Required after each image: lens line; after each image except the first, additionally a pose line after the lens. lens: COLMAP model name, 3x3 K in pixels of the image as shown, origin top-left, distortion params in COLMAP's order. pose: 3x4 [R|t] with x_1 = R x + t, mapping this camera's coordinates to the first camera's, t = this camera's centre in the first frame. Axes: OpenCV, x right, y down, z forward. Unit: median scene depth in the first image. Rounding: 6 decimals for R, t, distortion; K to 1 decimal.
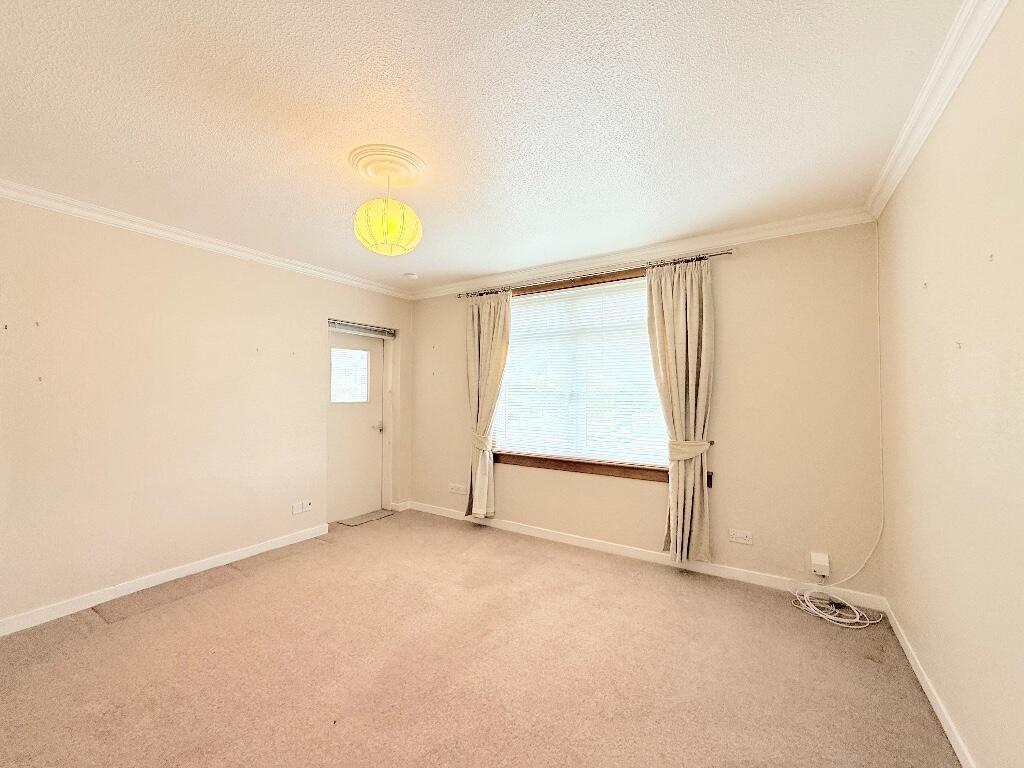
lens RADIAL K [[401.5, 0, 512.0], [0, 401.5, 384.0], [0, 0, 1]] dist [0.000301, 0.000083]
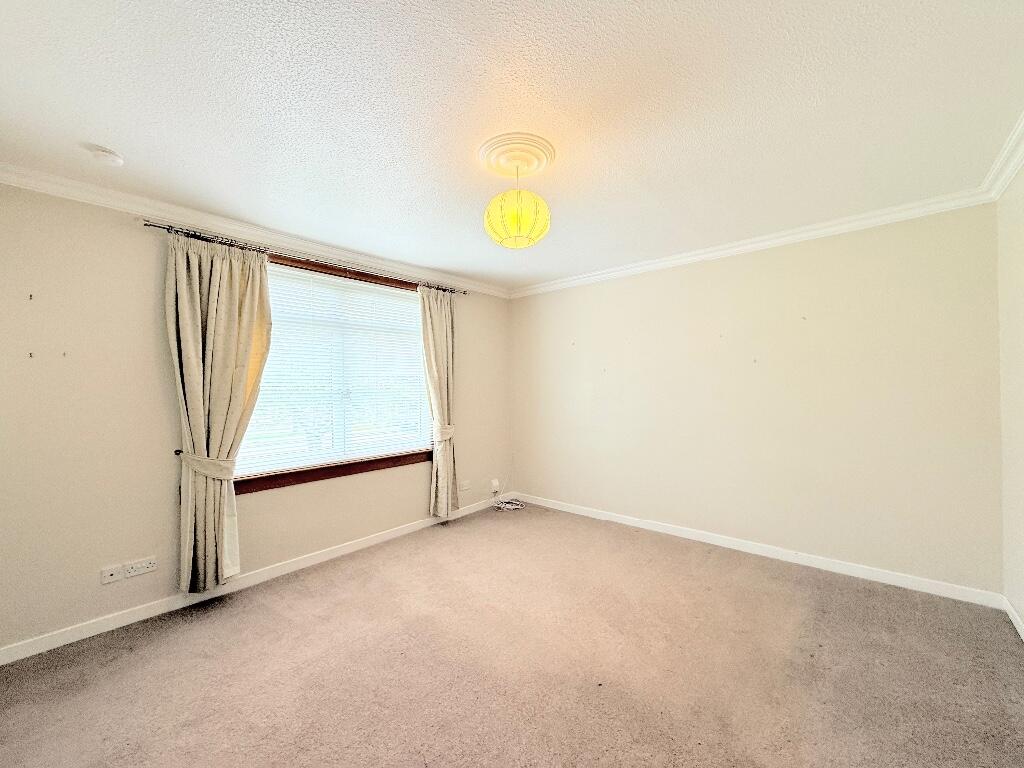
lens RADIAL K [[412.0, 0, 512.0], [0, 412.0, 384.0], [0, 0, 1]] dist [-0.000518, -0.000012]
pose [[0.162702, 0.008181, 0.986641, -0.828510], [-0.003534, 0.999964, -0.007708, 0.014182], [-0.986669, -0.002233, 0.162725, 0.527583]]
